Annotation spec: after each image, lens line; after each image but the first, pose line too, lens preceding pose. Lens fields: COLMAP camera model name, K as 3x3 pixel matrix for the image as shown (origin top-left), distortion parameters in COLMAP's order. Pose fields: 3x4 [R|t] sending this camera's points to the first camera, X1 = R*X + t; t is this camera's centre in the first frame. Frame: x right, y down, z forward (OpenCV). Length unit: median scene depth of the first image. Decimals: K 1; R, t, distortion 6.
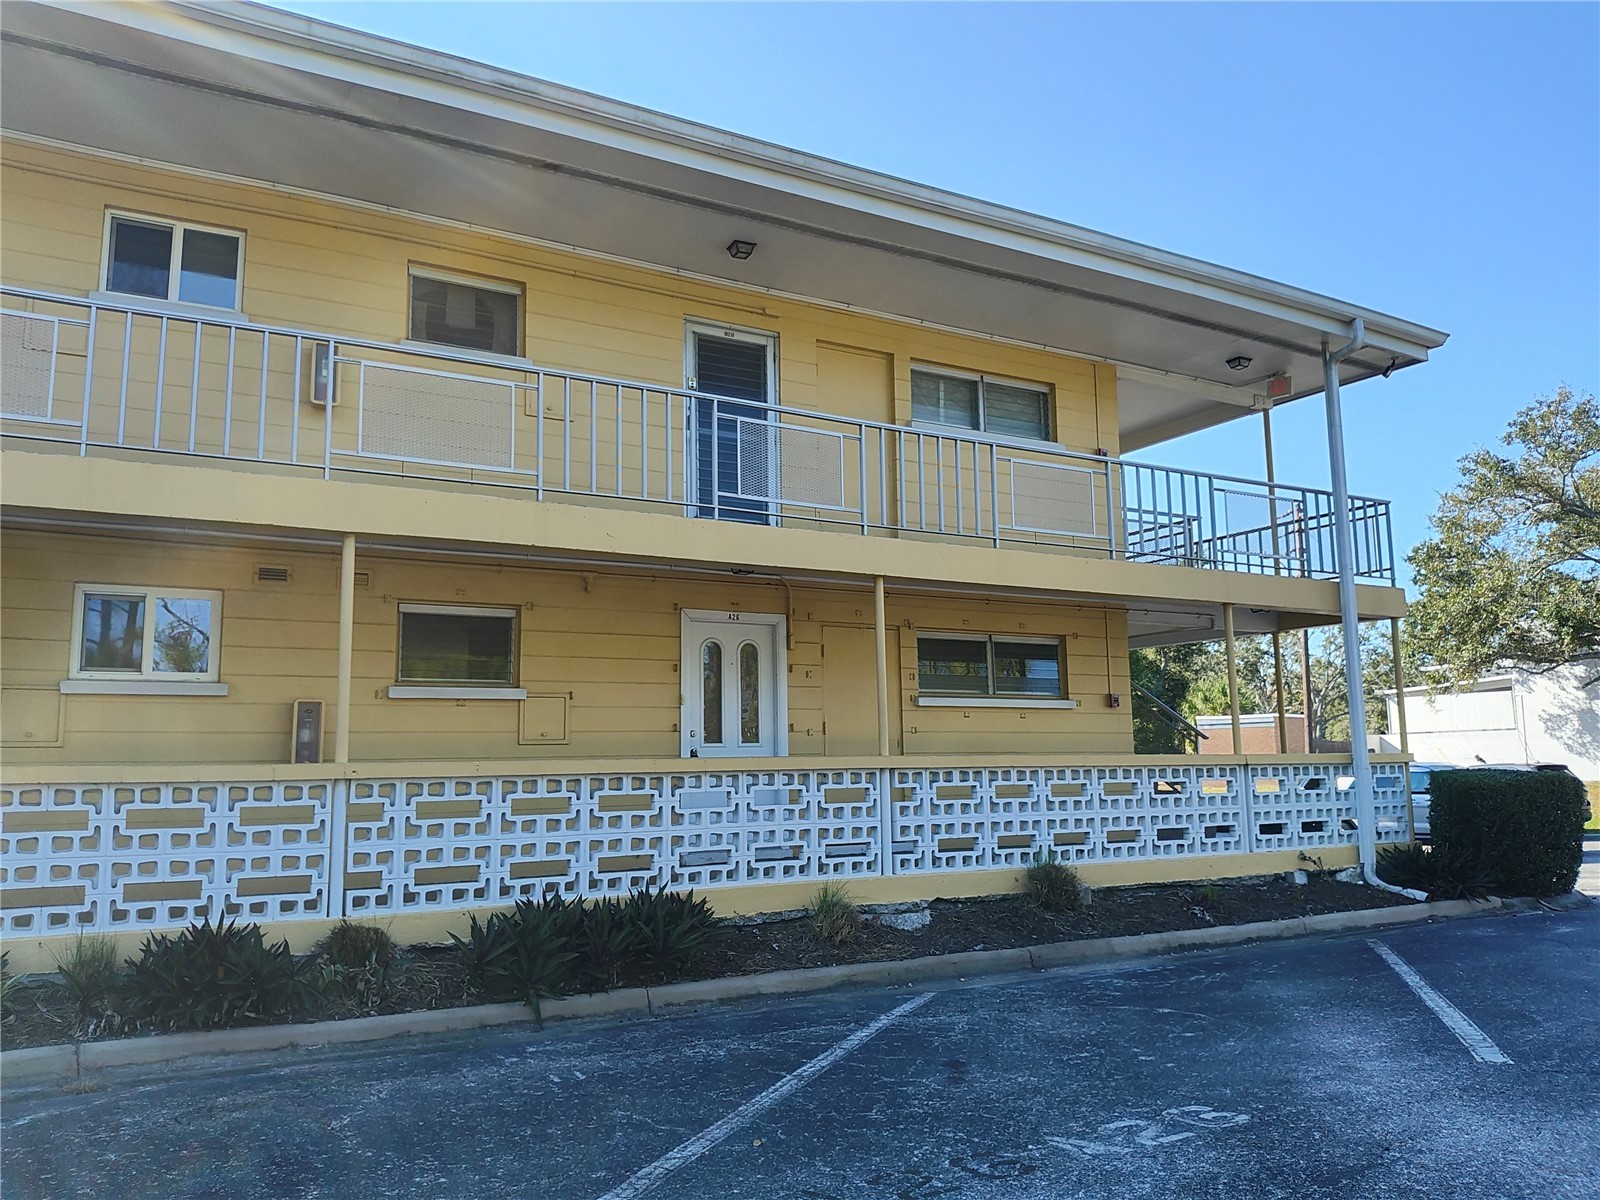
lens RADIAL K [[1266.0, 0, 800.0], [0, 1266.0, 600.0], [0, 0, 1]] dist [0.104168, -0.326456]
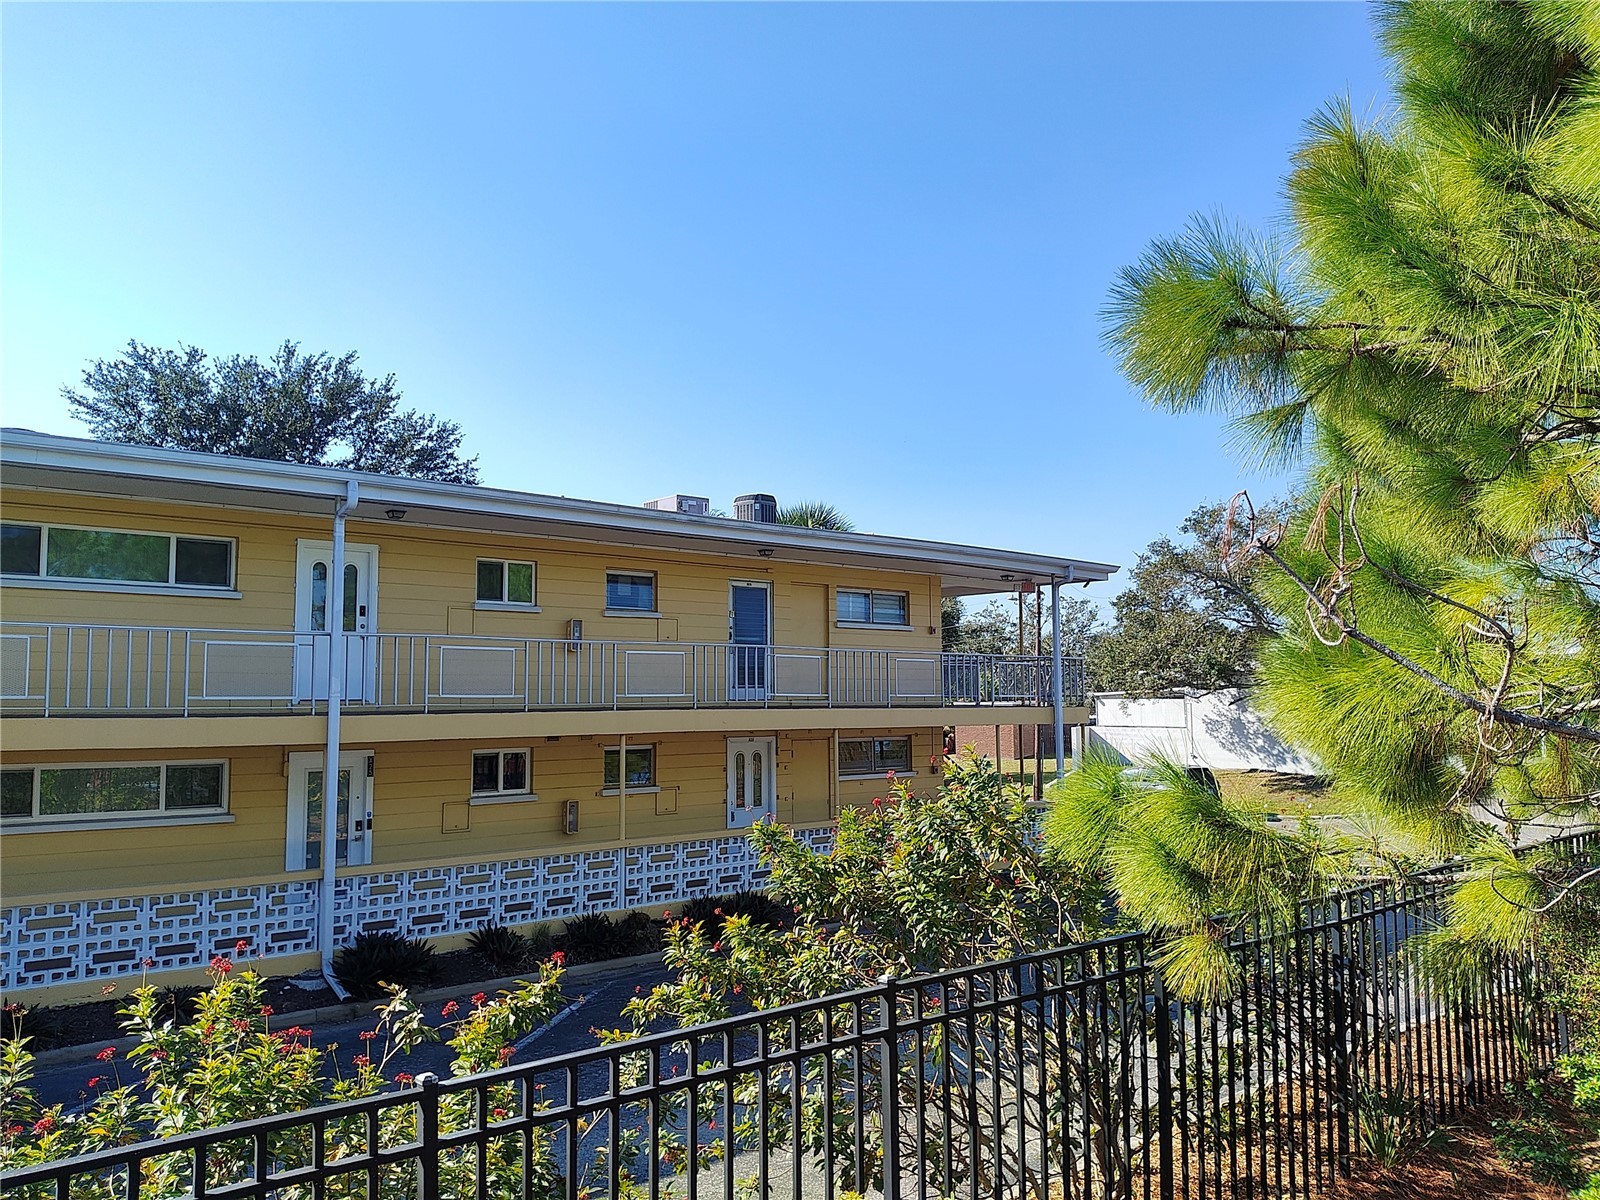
lens RADIAL K [[1245.7, 0, 800.0], [0, 1245.7, 600.0], [0, 0, 1]] dist [0.000378, -0.002896]
pose [[0.982480, 0.023814, 0.184839, -0.322334], [-0.032209, 0.998575, 0.042549, -0.270684], [-0.183562, -0.047757, 0.981847, -0.807139]]
